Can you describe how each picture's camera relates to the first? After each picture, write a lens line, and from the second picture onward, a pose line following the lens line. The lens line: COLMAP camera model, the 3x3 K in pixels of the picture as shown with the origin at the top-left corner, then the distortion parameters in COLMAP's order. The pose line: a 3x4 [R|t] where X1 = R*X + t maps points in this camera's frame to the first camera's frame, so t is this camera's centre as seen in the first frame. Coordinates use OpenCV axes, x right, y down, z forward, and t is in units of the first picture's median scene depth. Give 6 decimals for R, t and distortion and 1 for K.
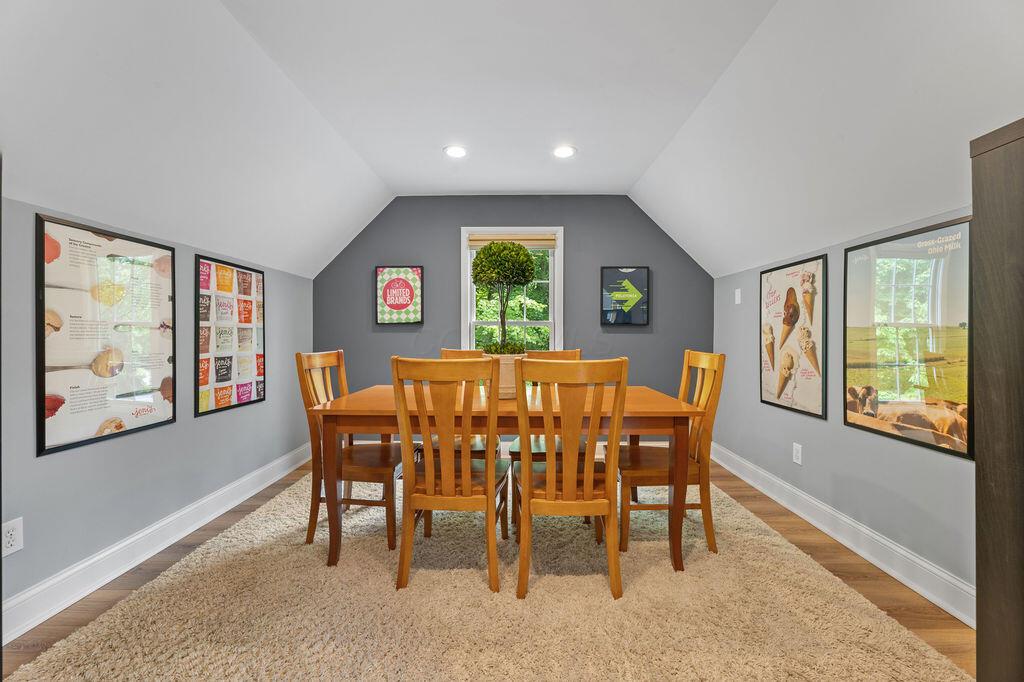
lens RADIAL K [[413.1, 0, 512.0], [0, 413.1, 341.0], [0, 0, 1]] dist [-0.000041, 0.000134]
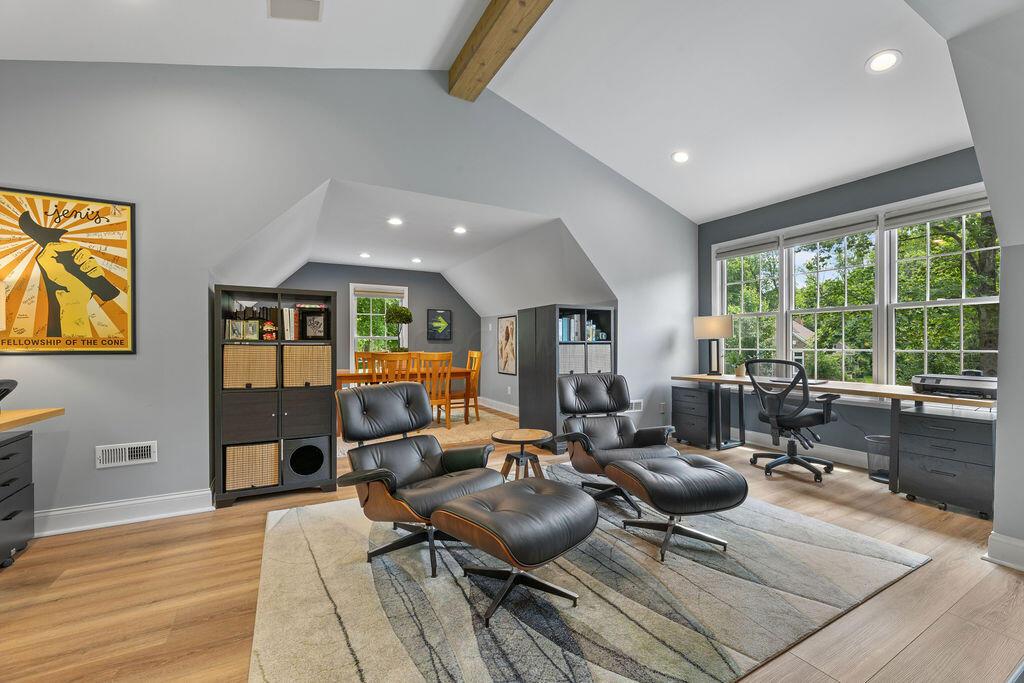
lens RADIAL K [[420.9, 0, 514.7], [0, 420.9, 338.4], [0, 0, 1]] dist [-0.001890, 0.000211]
pose [[0.869780, 0.008304, 0.493371, -0.531003], [0.005765, 0.999619, -0.026987, 0.015903], [-0.493407, 0.026317, 0.869400, -1.207219]]
